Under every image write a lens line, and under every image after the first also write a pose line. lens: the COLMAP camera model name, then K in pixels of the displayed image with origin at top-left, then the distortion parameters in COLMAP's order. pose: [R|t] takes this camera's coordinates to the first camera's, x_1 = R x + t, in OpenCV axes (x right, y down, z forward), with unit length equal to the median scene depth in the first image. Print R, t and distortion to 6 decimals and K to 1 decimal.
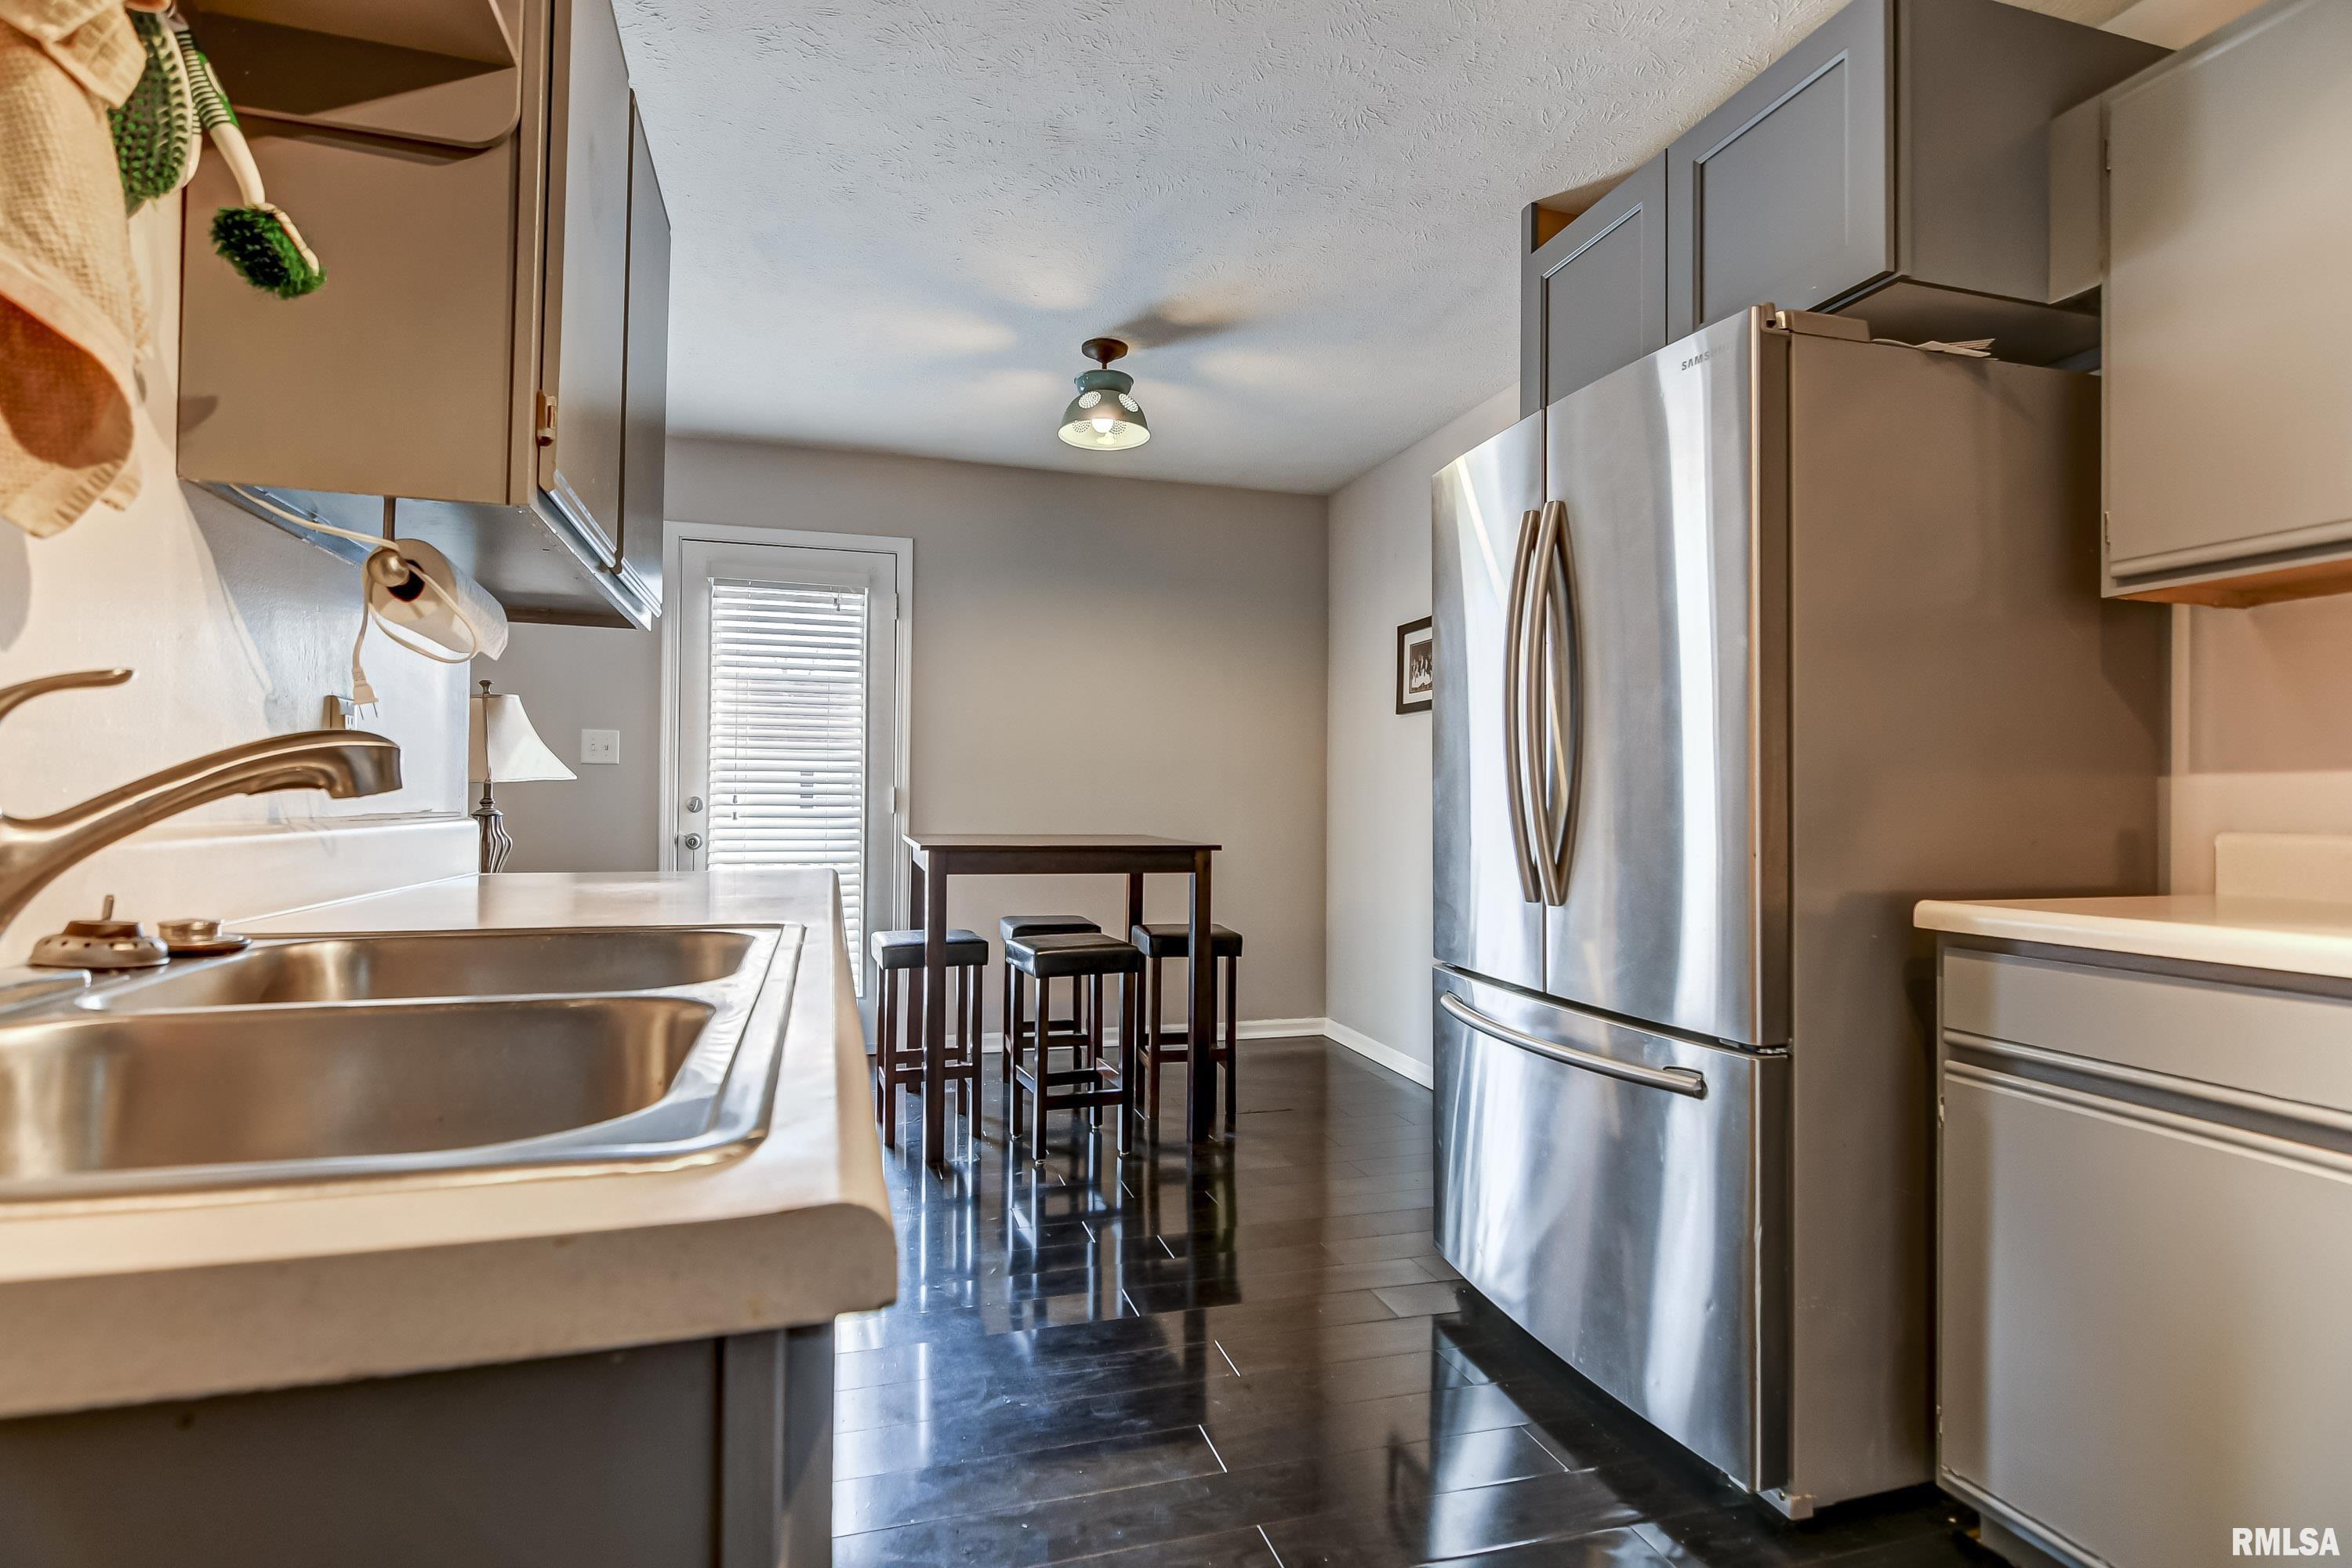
lens RADIAL K [[1130.4, 0, 1176.0], [0, 1130.4, 784.0], [0, 0, 1]] dist [0.010715, -0.013783]
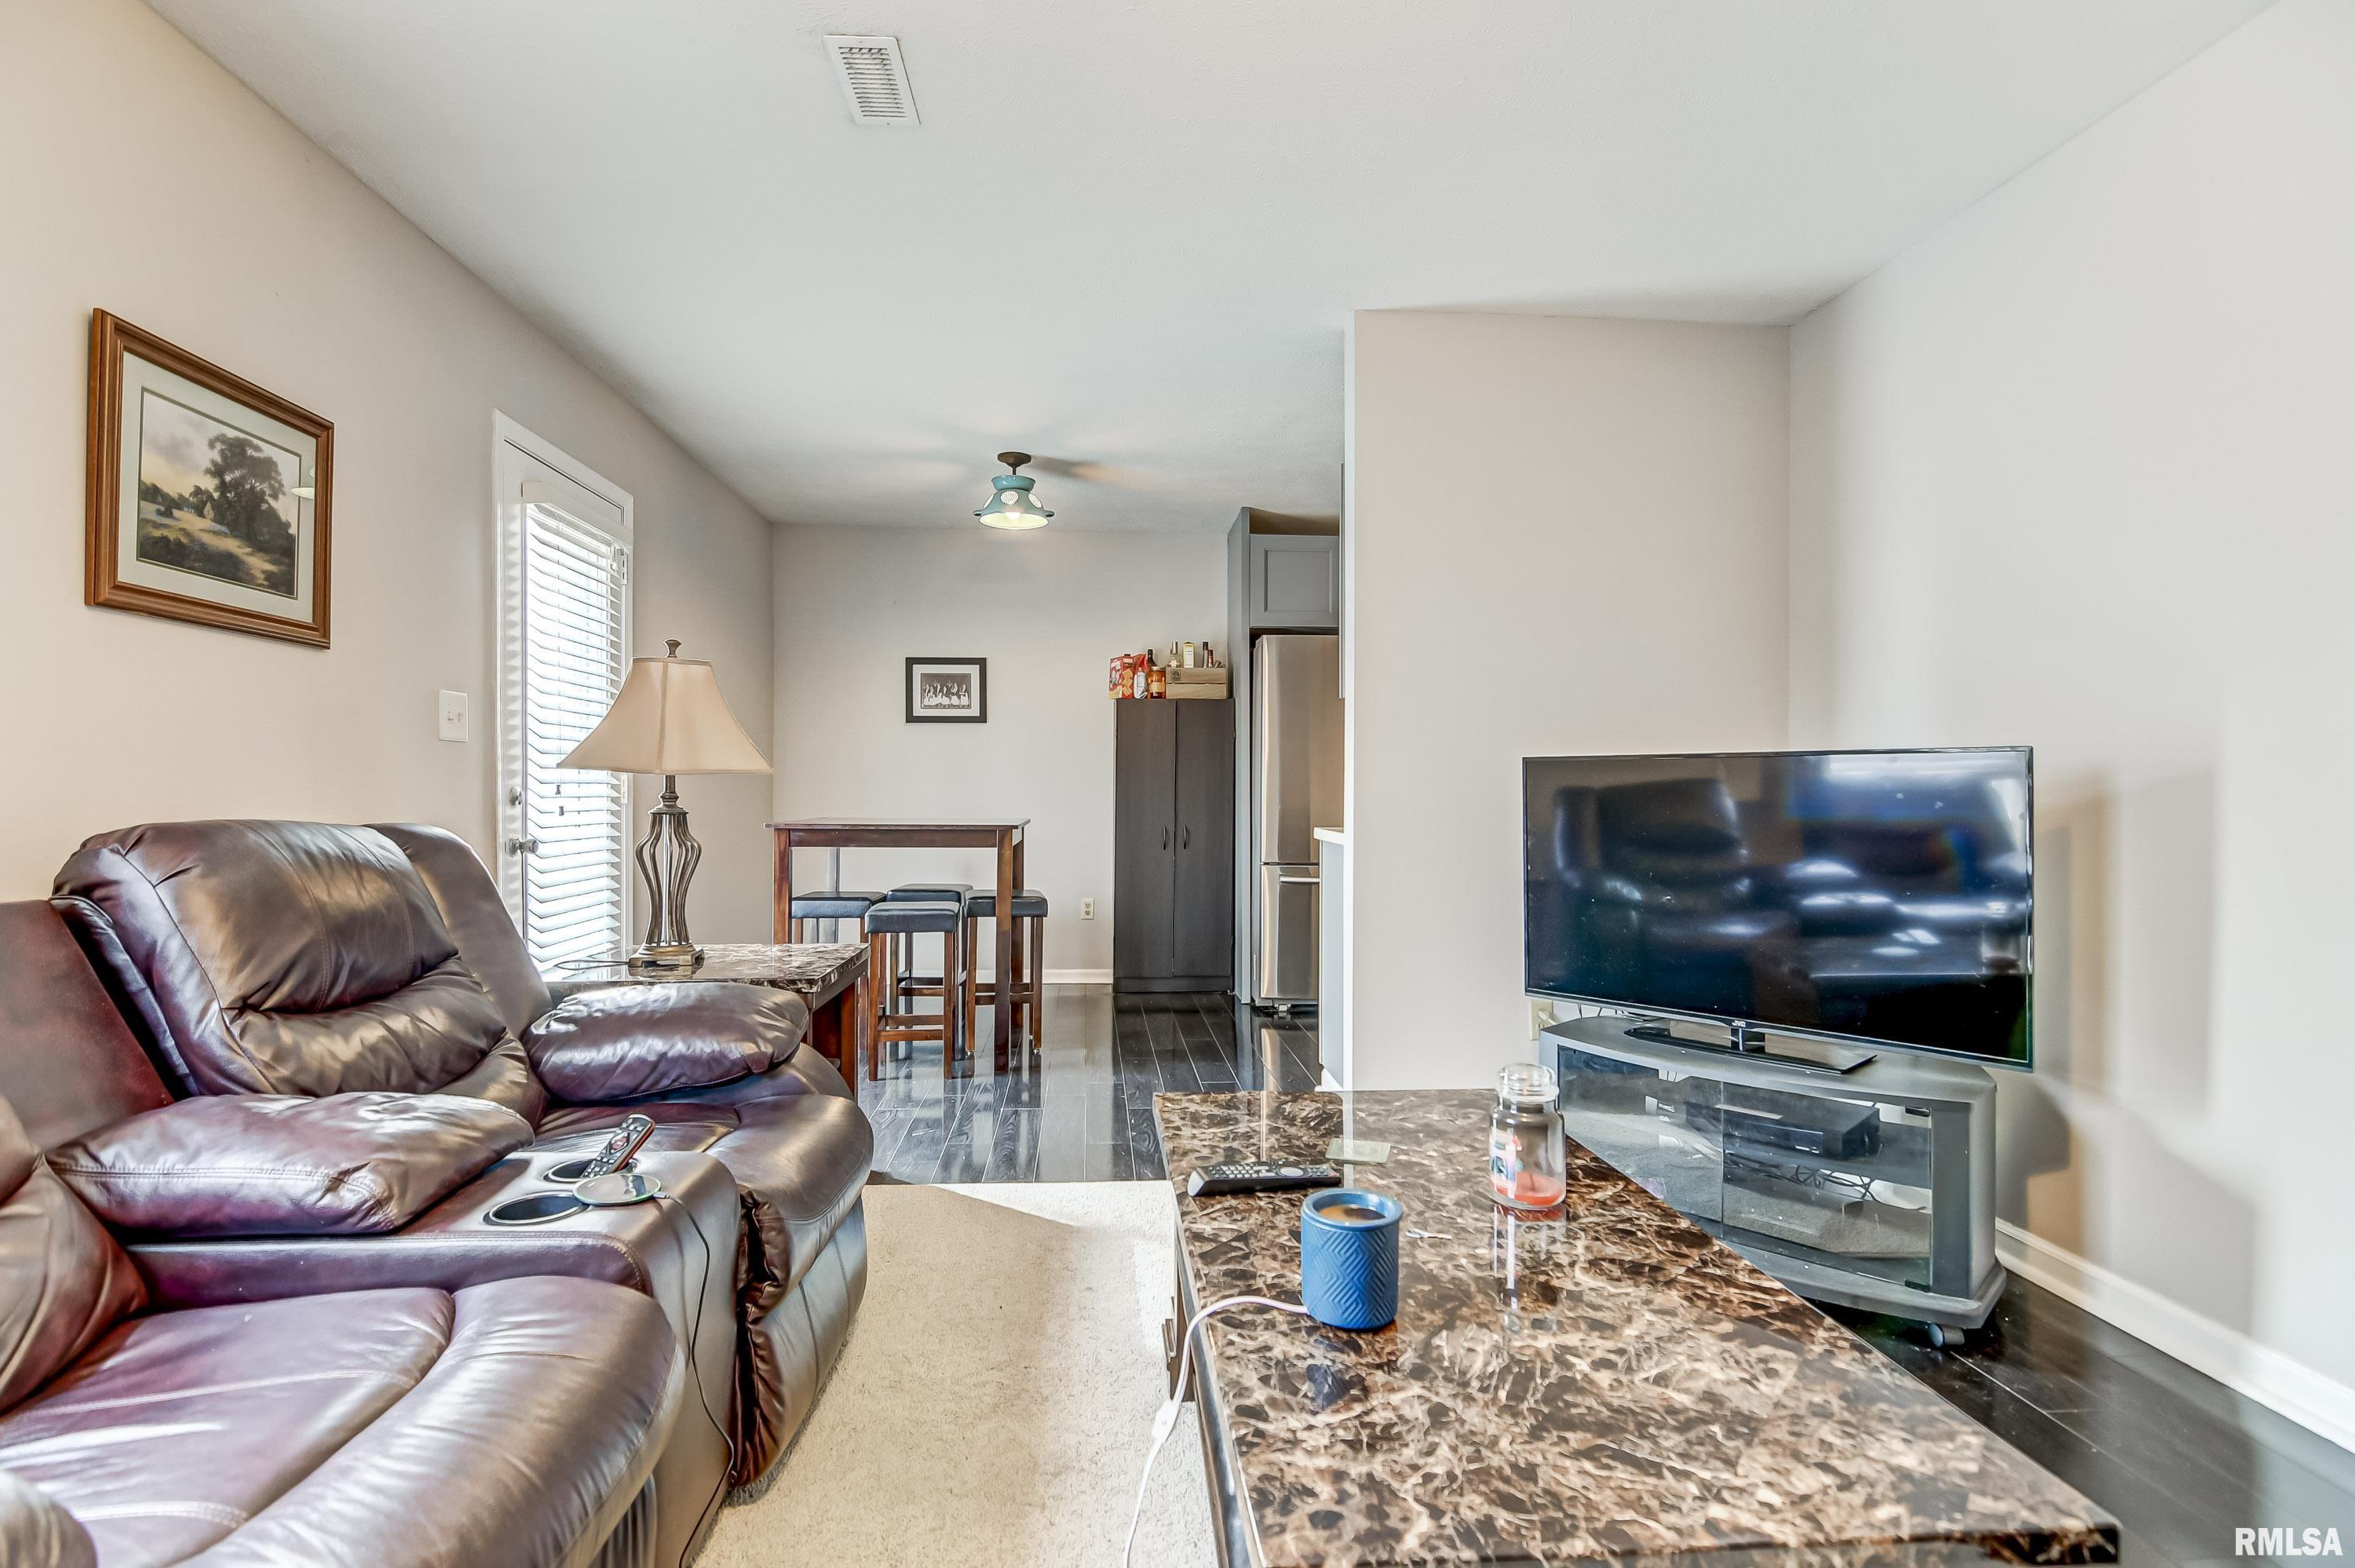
lens RADIAL K [[1131.7, 0, 1177.5], [0, 1131.7, 784.0], [0, 0, 1]] dist [0.010715, -0.013783]
pose [[0.204809, -0.003436, 0.978796, -1.117739], [-0.016982, 0.999831, 0.007064, -0.004043], [-0.978655, -0.018069, 0.204716, 0.430549]]
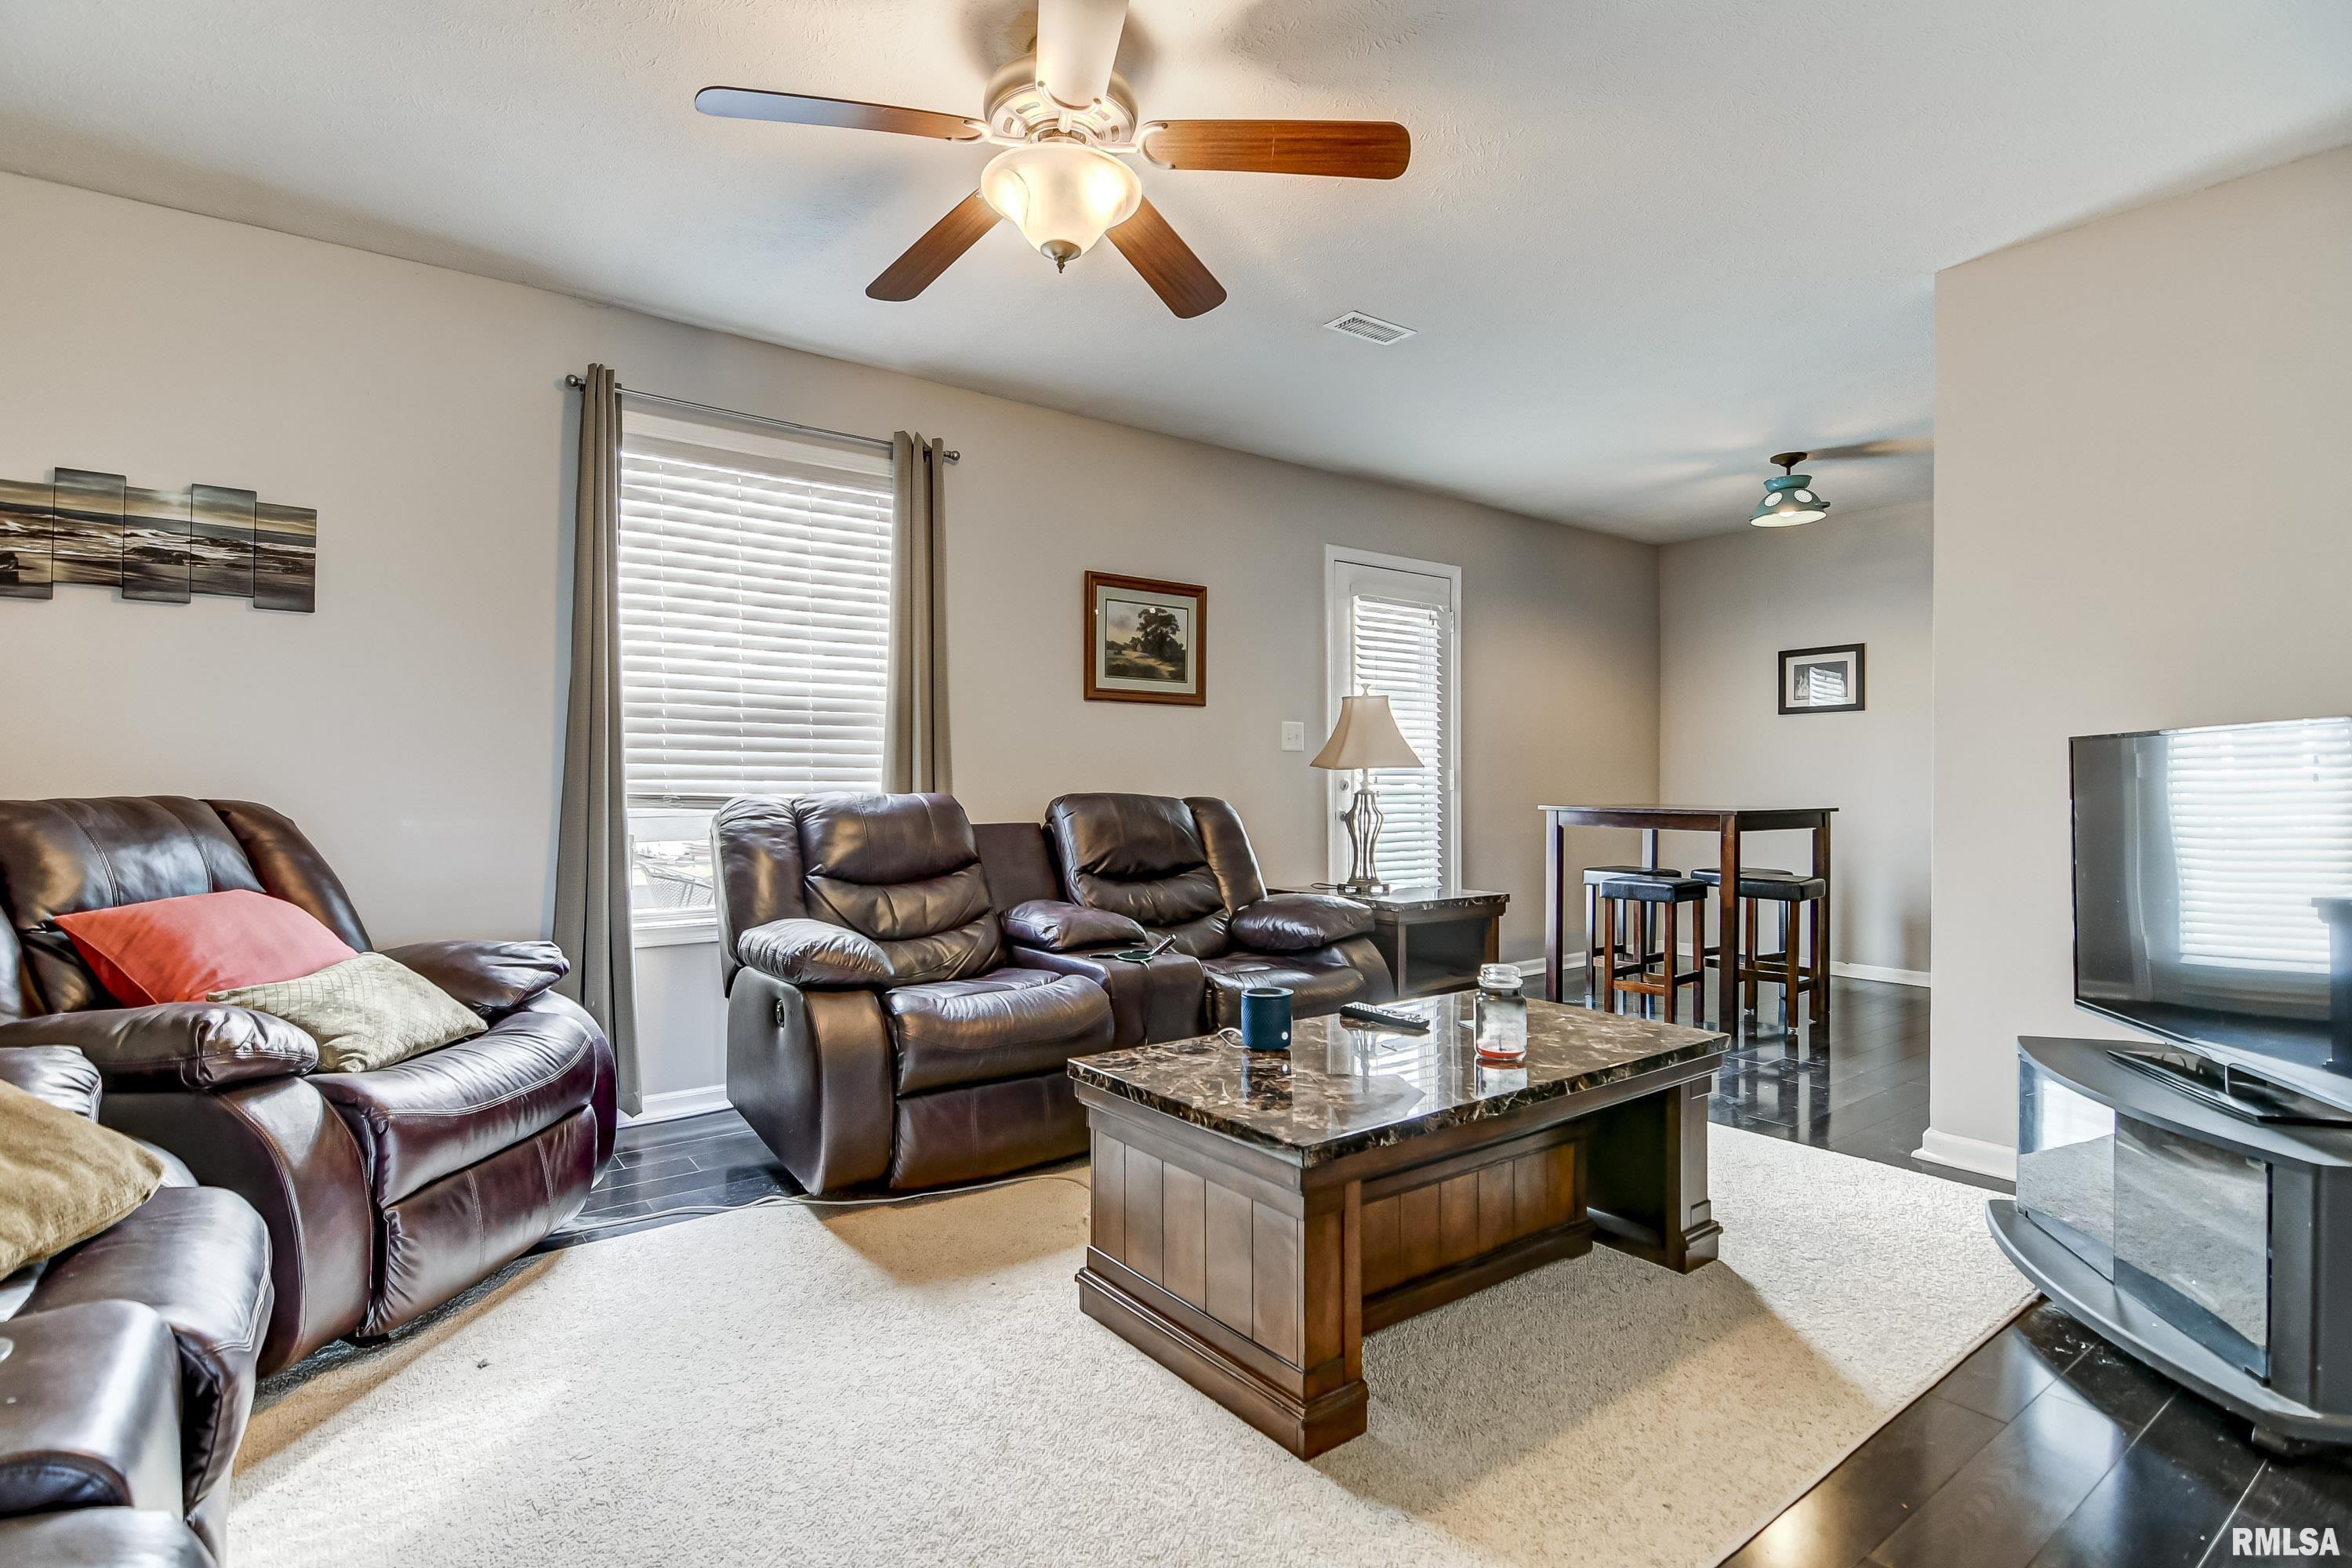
lens RADIAL K [[1126.1, 0, 1160.2], [0, 1126.1, 793.6], [0, 0, 1]] dist [0.015021, -0.012894]
pose [[0.935117, -0.014060, 0.354061, -1.070672], [0.004198, 0.999582, 0.028606, -0.007857], [-0.354315, -0.025264, 0.934785, -0.036940]]
